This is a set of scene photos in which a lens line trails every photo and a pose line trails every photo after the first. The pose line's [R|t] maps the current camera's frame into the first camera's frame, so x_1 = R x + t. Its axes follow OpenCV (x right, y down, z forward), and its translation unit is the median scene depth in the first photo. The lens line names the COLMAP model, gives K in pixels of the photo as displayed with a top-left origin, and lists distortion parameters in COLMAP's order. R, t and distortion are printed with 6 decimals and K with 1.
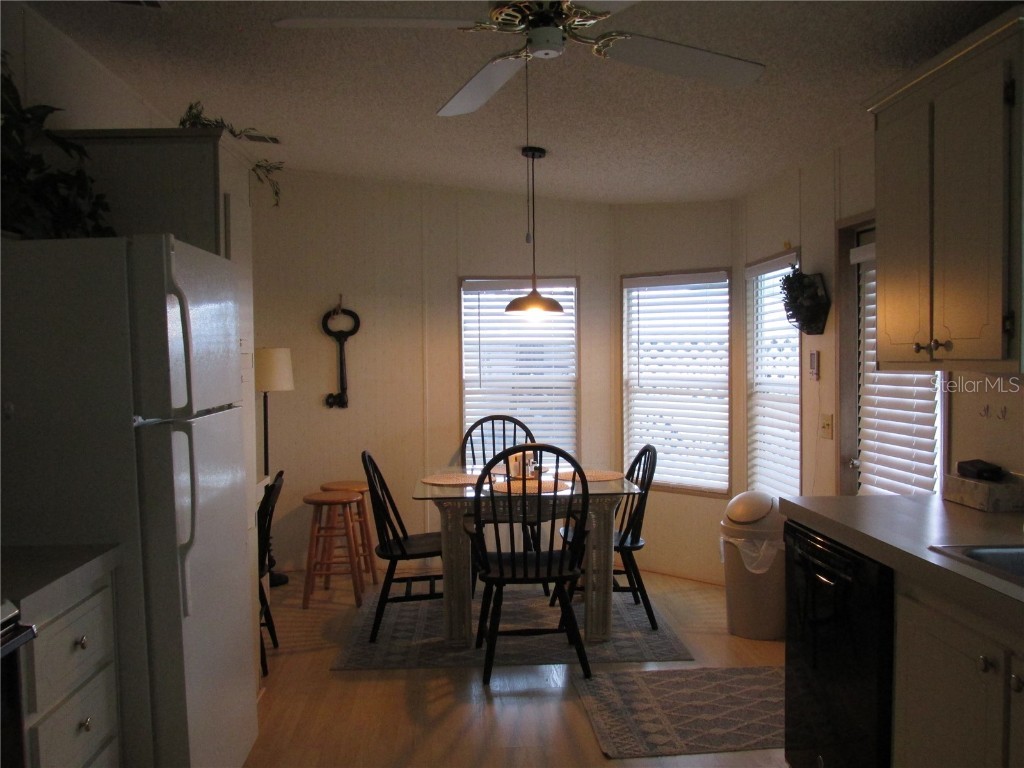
lens RADIAL K [[856.7, 0, 518.8], [0, 856.7, 386.4], [0, 0, 1]] dist [-0.017904, -0.002476]
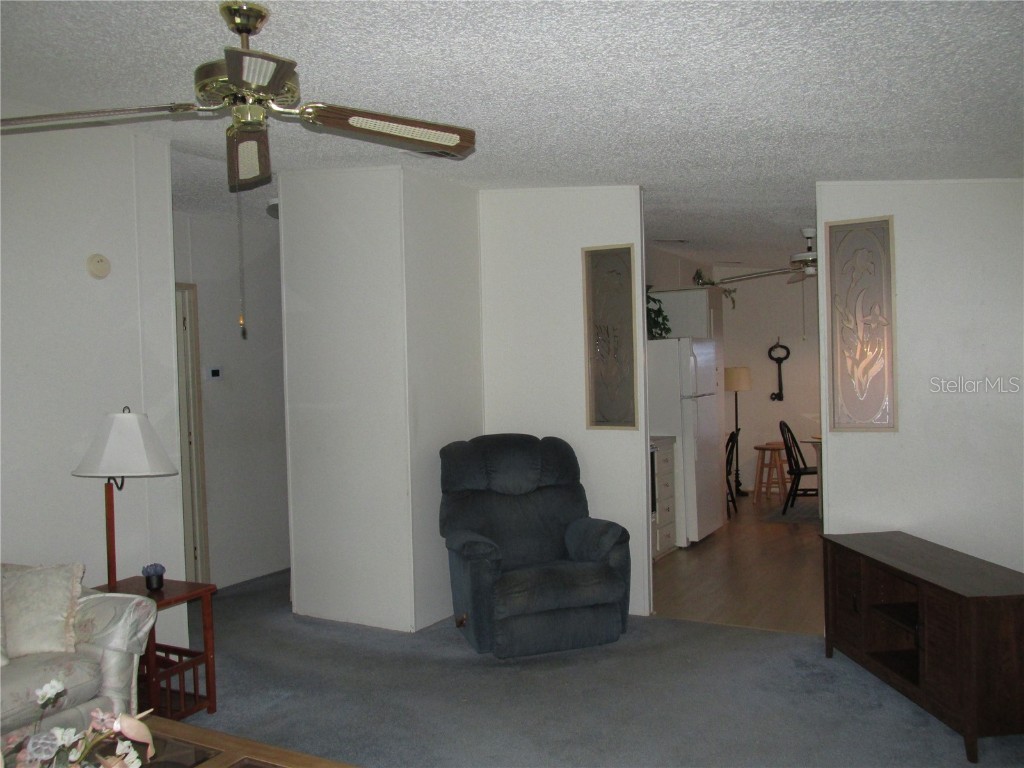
lens RADIAL K [[856.7, 0, 507.3], [0, 856.7, 388.3], [0, 0, 1]] dist [-0.017904, -0.002476]
pose [[0.832951, 0.002731, -0.553340, 0.333284], [-0.007171, 0.999957, -0.005858, 0.014843], [0.553301, 0.008847, 0.832935, -0.861771]]
